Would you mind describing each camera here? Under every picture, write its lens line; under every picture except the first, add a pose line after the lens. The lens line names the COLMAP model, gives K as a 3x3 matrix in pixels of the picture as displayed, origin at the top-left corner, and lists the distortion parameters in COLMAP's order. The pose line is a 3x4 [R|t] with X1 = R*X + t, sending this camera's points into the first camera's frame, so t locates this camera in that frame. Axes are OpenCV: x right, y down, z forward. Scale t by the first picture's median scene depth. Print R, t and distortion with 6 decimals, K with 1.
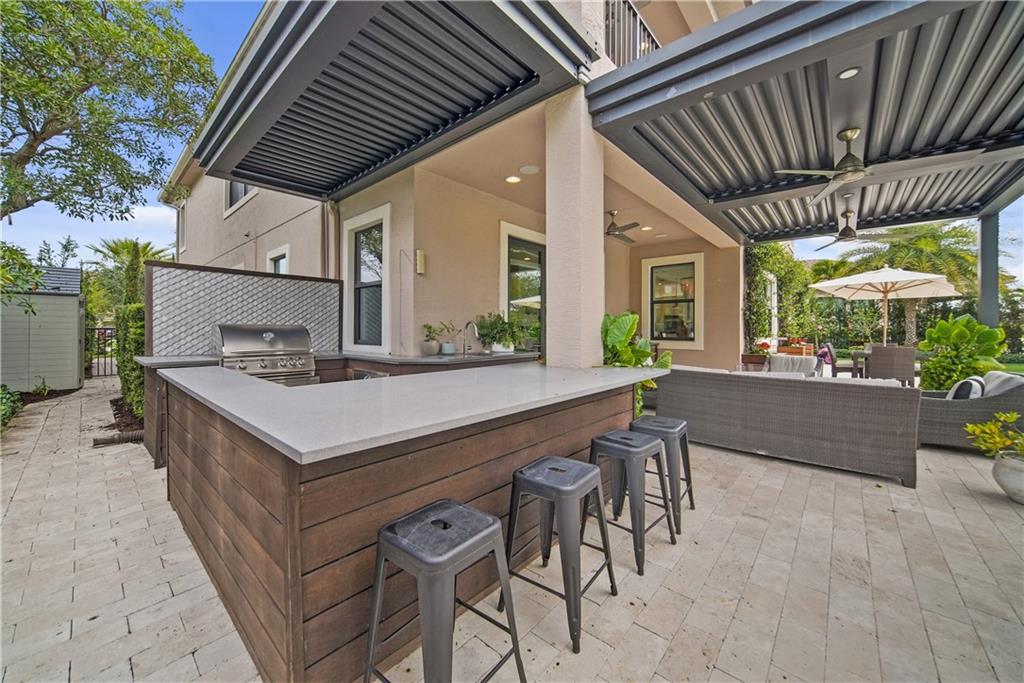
lens RADIAL K [[380.3, 0, 514.3], [0, 380.3, 327.6], [0, 0, 1]] dist [-0.022649, 0.005622]
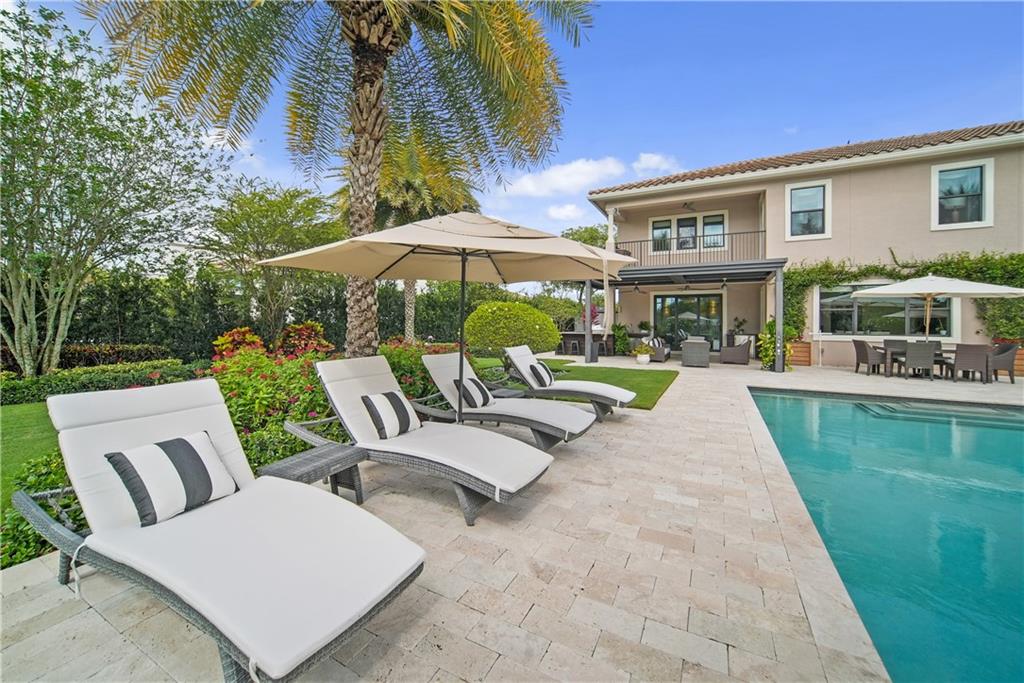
lens RADIAL K [[388.5, 0, 513.2], [0, 388.5, 319.5], [0, 0, 1]] dist [-0.028370, 0.010078]
pose [[0.235227, -0.010053, -0.971888, 3.209172], [-0.003684, 0.999930, -0.011234, -0.012313], [0.971933, 0.006223, 0.235174, -0.970411]]
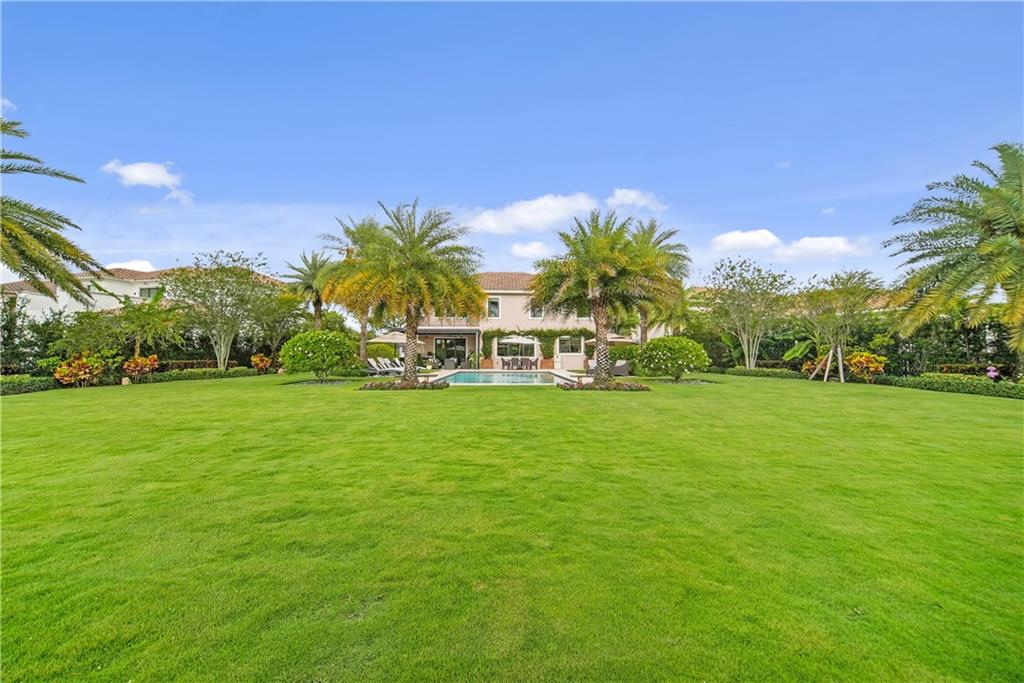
lens RADIAL K [[415.2, 0, 512.1], [0, 415.2, 335.4], [0, 0, 1]] dist [-0.027689, 0.012459]
pose [[0.674317, -0.035563, -0.737585, 6.742832], [0.002195, 0.998932, -0.046157, 0.022154], [0.738439, 0.029505, 0.673674, -3.044000]]
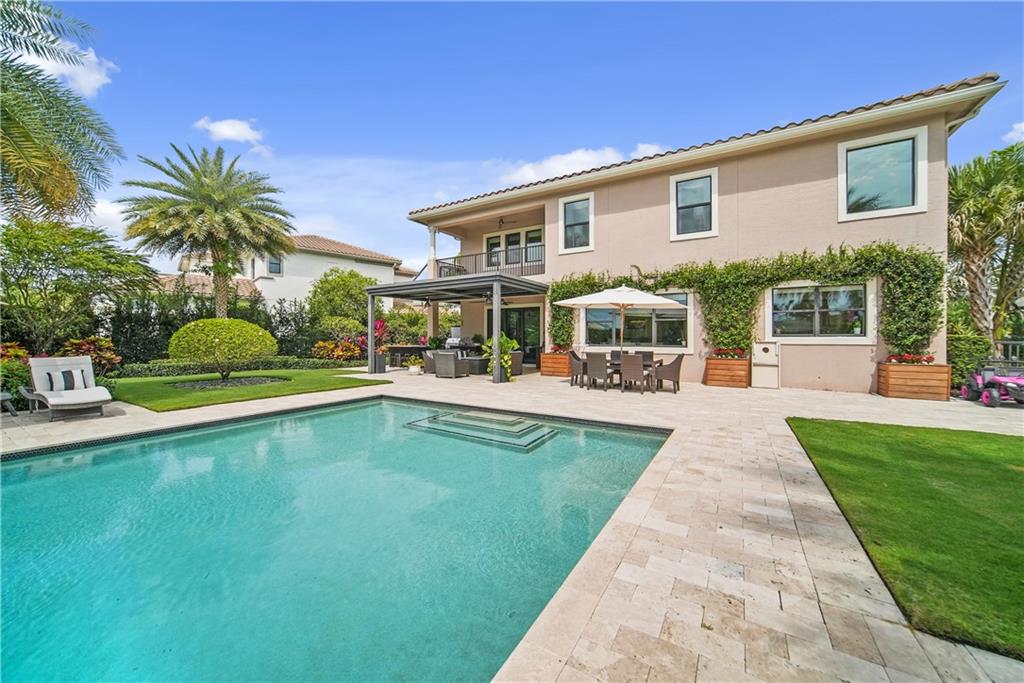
lens RADIAL K [[378.6, 0, 514.5], [0, 378.6, 337.3], [0, 0, 1]] dist [-0.023857, 0.008648]
pose [[0.178933, -0.003469, -0.983855, 3.650988], [0.003892, 0.999988, -0.002818, -0.001669], [0.983854, -0.003325, 0.178944, 0.768460]]
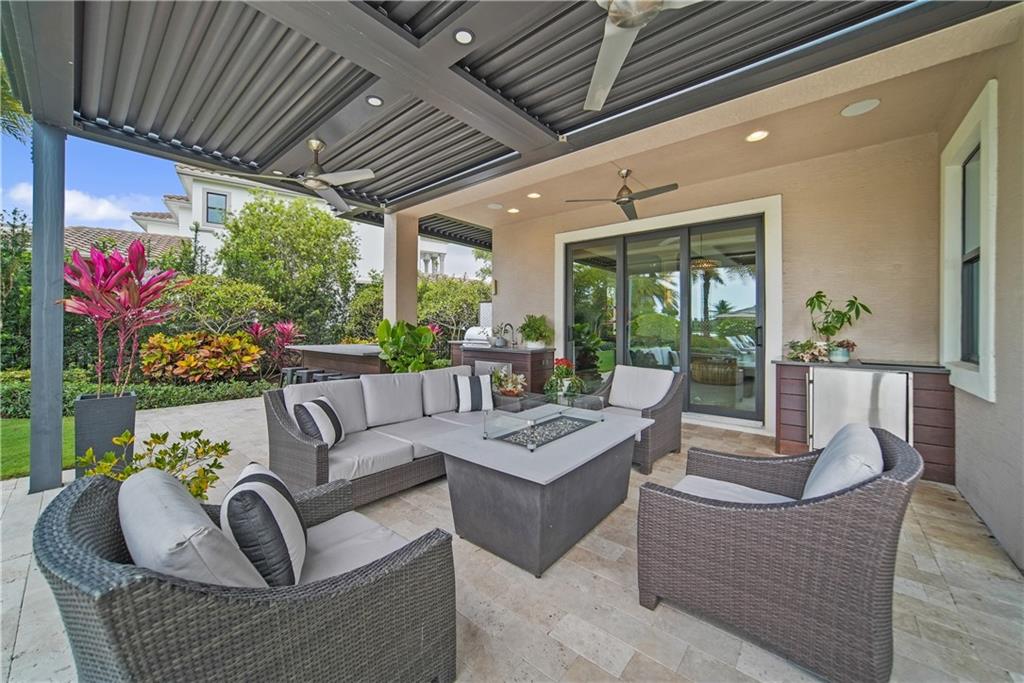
lens RADIAL K [[378.6, 0, 514.5], [0, 378.6, 337.3], [0, 0, 1]] dist [-0.023857, 0.008648]
pose [[0.028460, 0.026417, -0.999246, 1.257868], [0.002532, 0.999646, 0.026499, -0.004254], [0.999592, -0.003284, 0.028383, 0.966193]]
